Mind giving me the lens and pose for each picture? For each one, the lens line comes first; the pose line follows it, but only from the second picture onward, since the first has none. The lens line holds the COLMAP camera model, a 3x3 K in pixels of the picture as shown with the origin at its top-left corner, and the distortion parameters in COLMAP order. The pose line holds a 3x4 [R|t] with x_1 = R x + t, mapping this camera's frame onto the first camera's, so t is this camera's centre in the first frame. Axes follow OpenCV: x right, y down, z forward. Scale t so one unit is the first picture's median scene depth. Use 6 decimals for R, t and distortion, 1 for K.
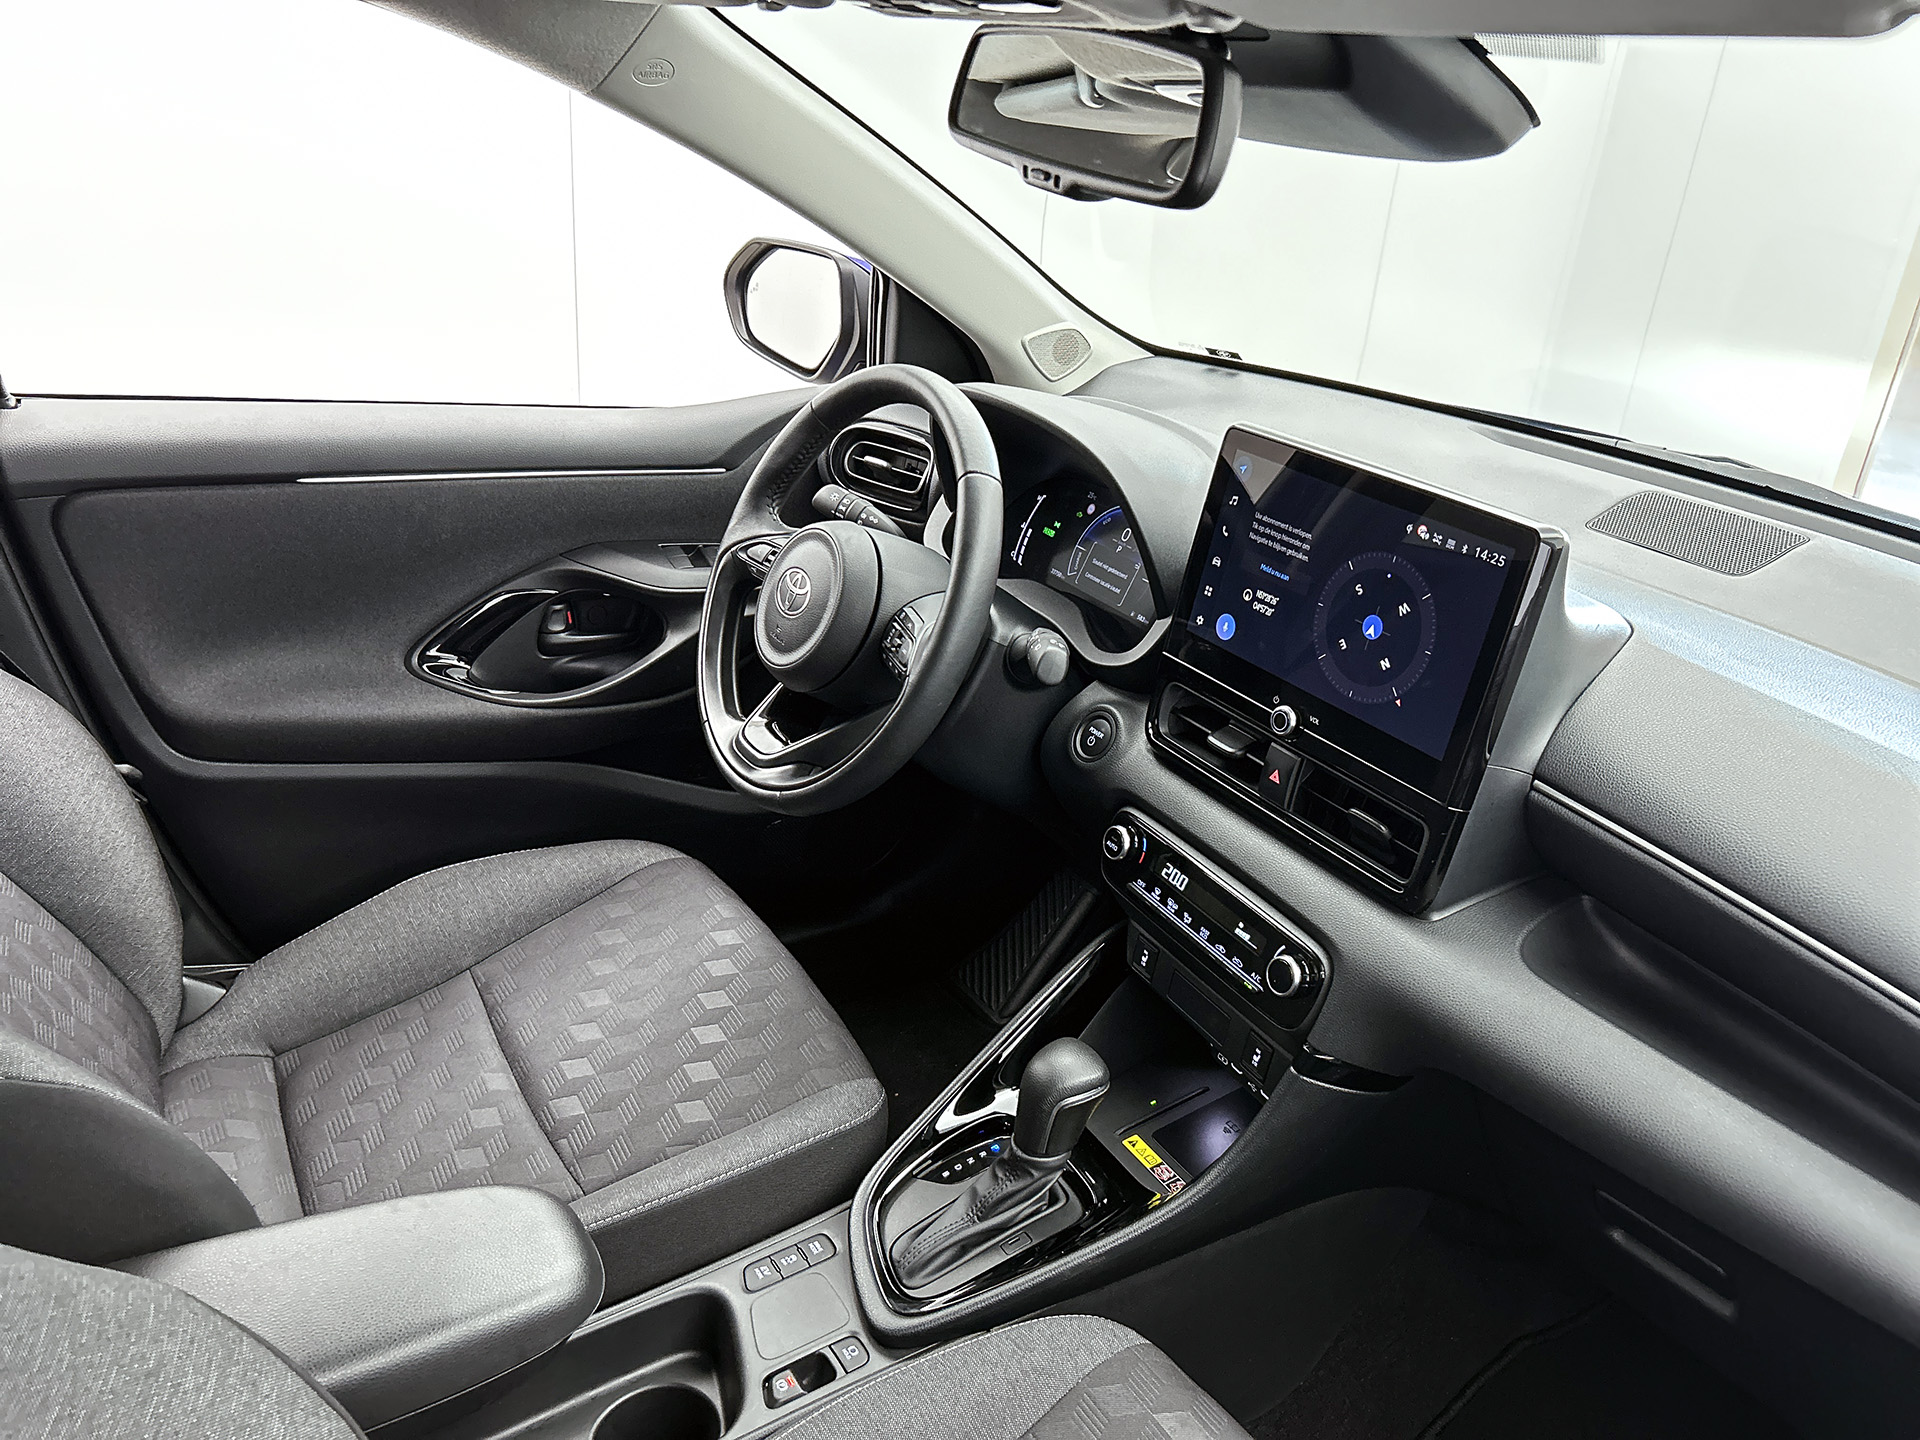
lens RADIAL K [[1534.0, 0, 903.8], [0, 1534.0, 699.0], [0, 0, 1]] dist [0.175098, -0.001202]
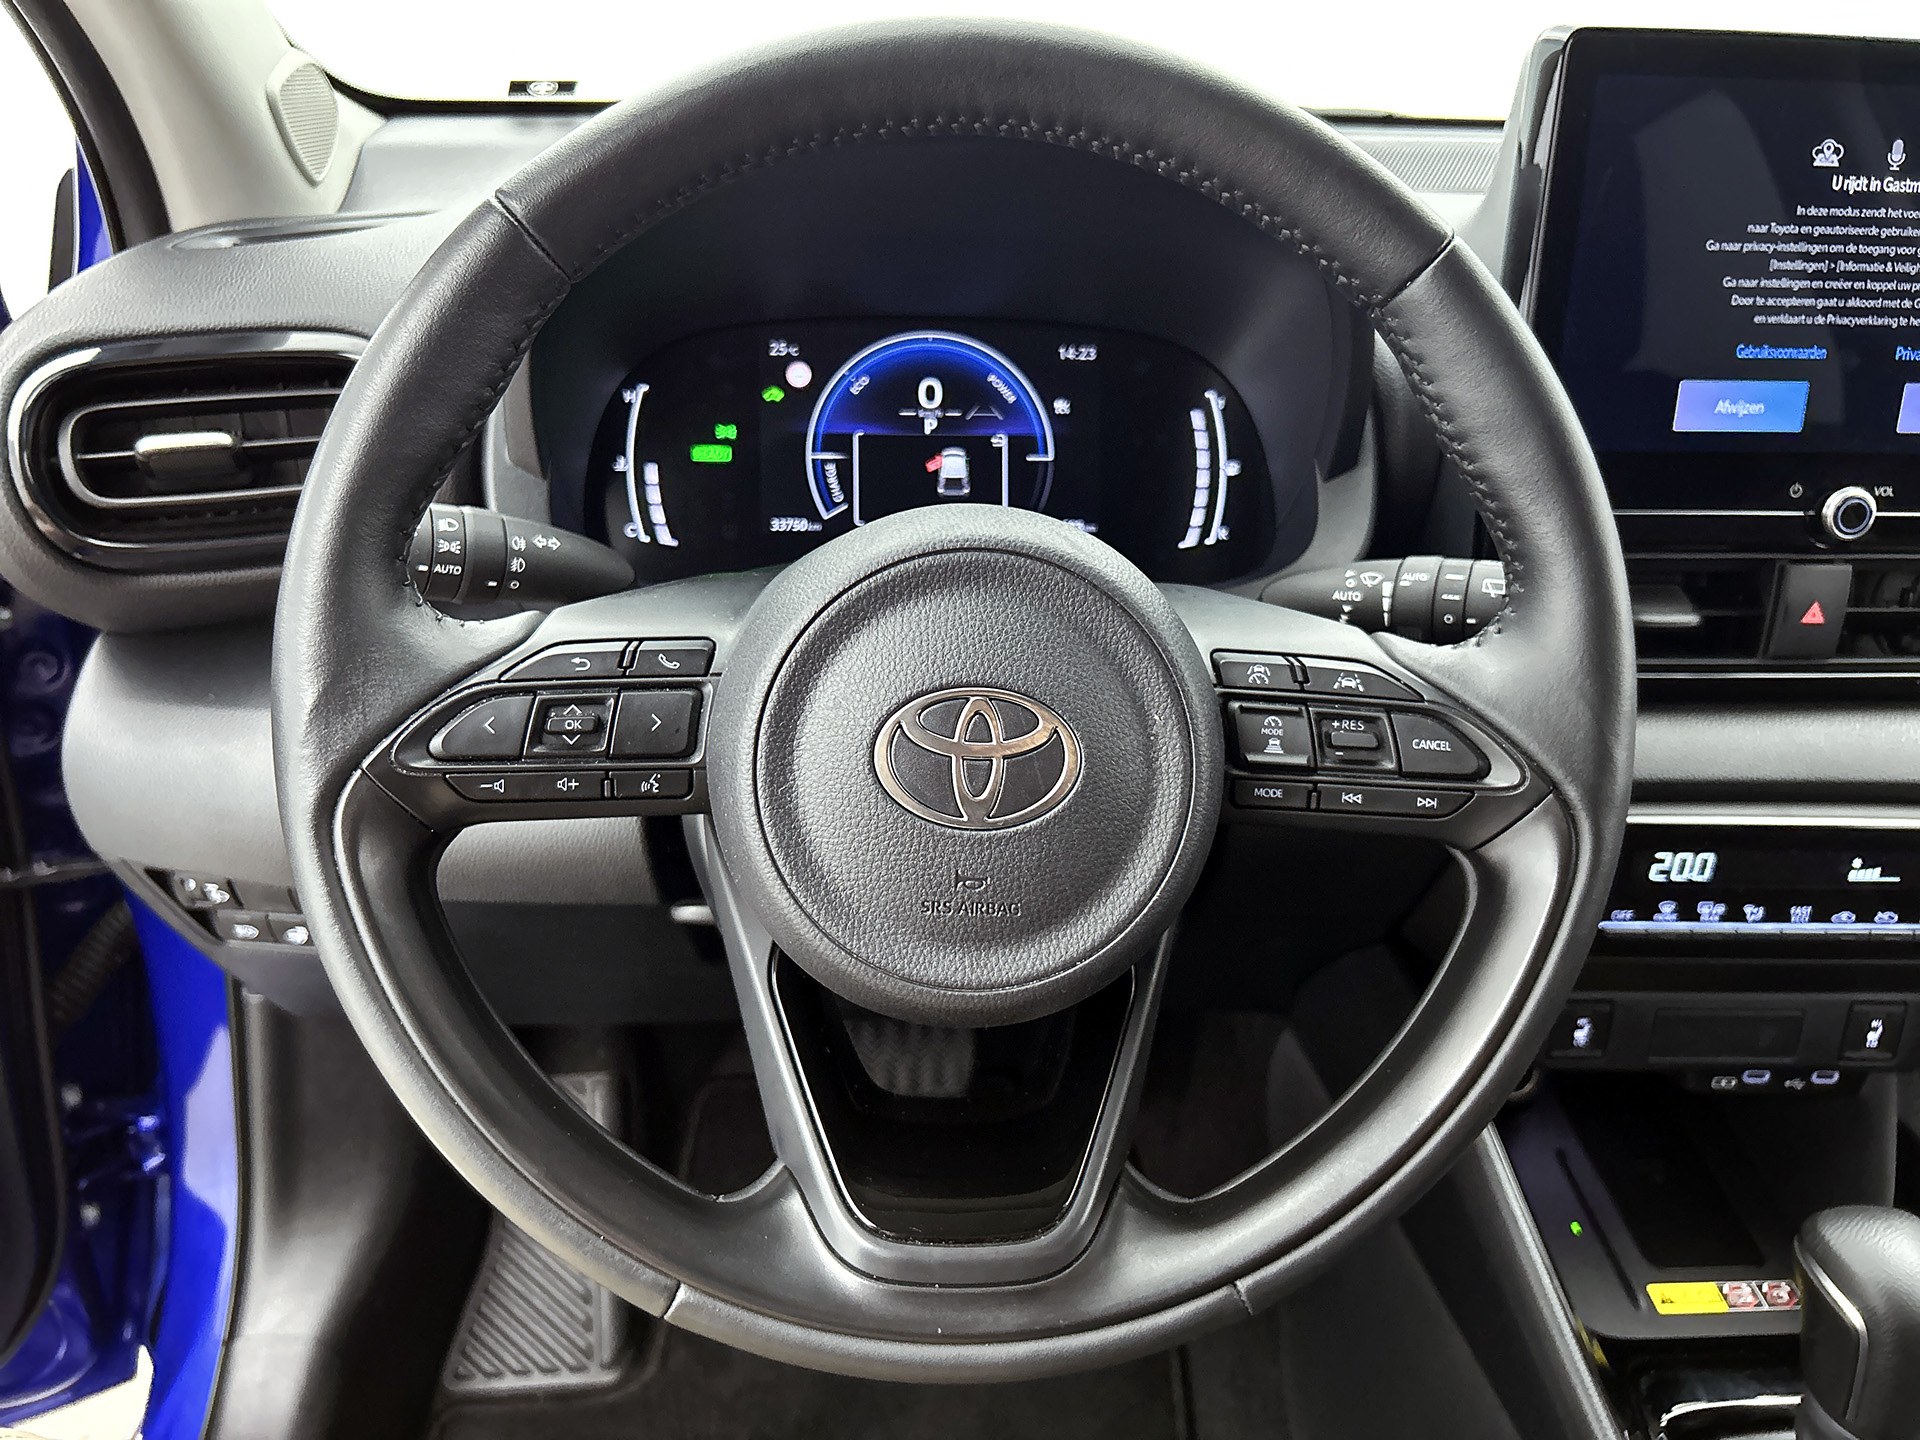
lens RADIAL K [[1506.2, 0, 960.0], [0, 1506.2, 720.0], [0, 0, 1]] dist [0.063660, -0.087068]
pose [[0.437187, -0.434660, 0.787361, -0.363717], [0.358951, 0.887038, 0.290377, -0.193343], [-0.824634, 0.155675, 0.543823, 0.946039]]
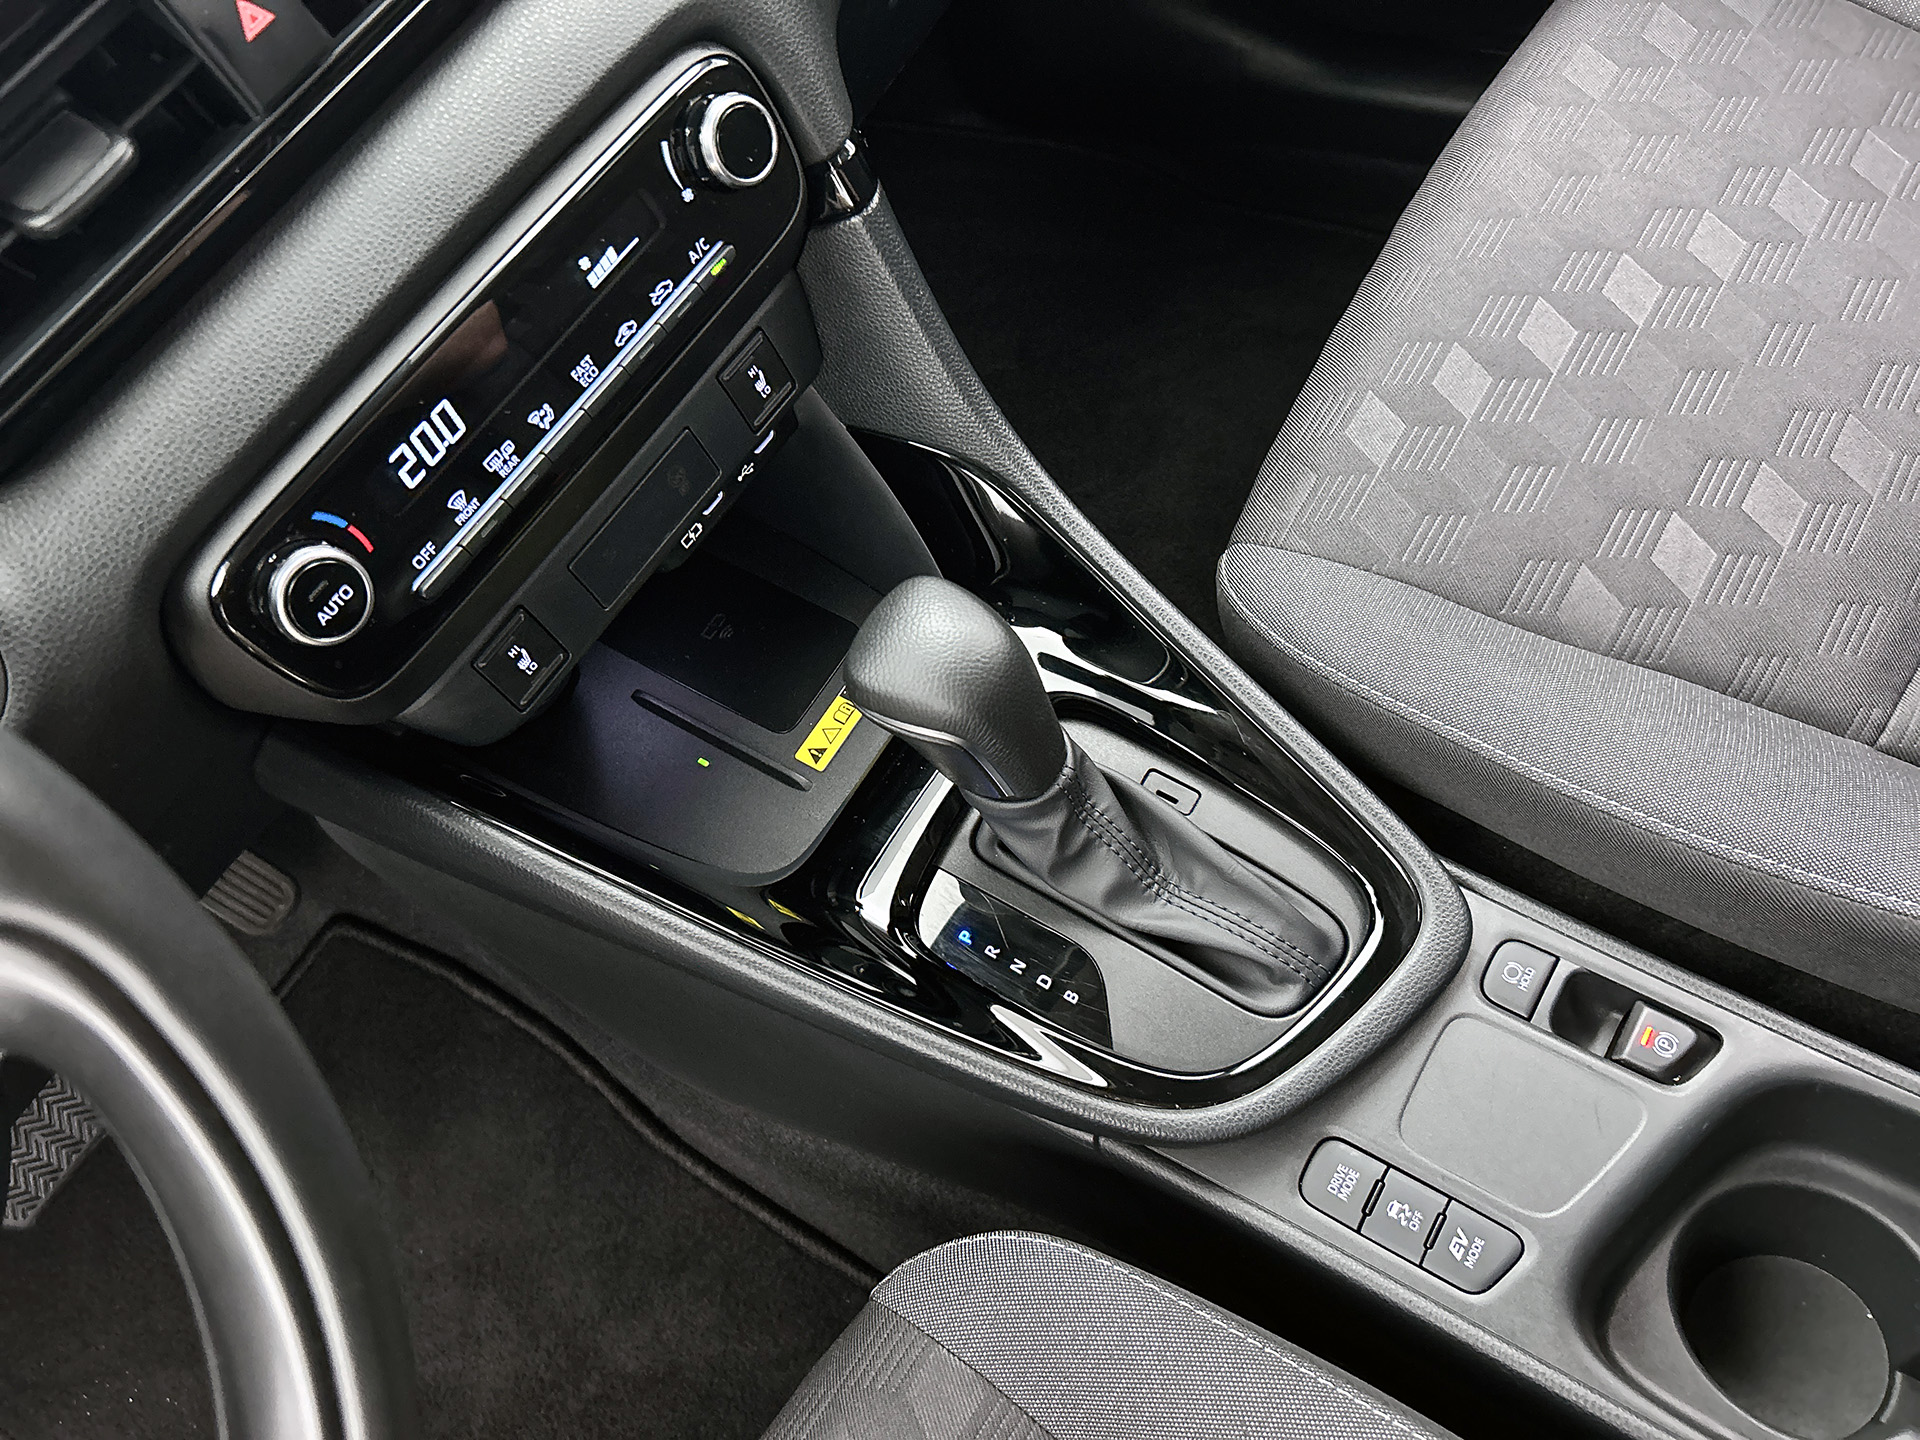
lens RADIAL K [[1469.4, 0, 960.0], [0, 1469.4, 720.0], [0, 0, 1]] dist [0.002170, -0.011713]
pose [[-0.447011, -0.730865, 0.515768, -0.133247], [0.565736, 0.215642, 0.795890, -0.093600], [-0.692910, 0.647560, 0.317083, 0.869054]]
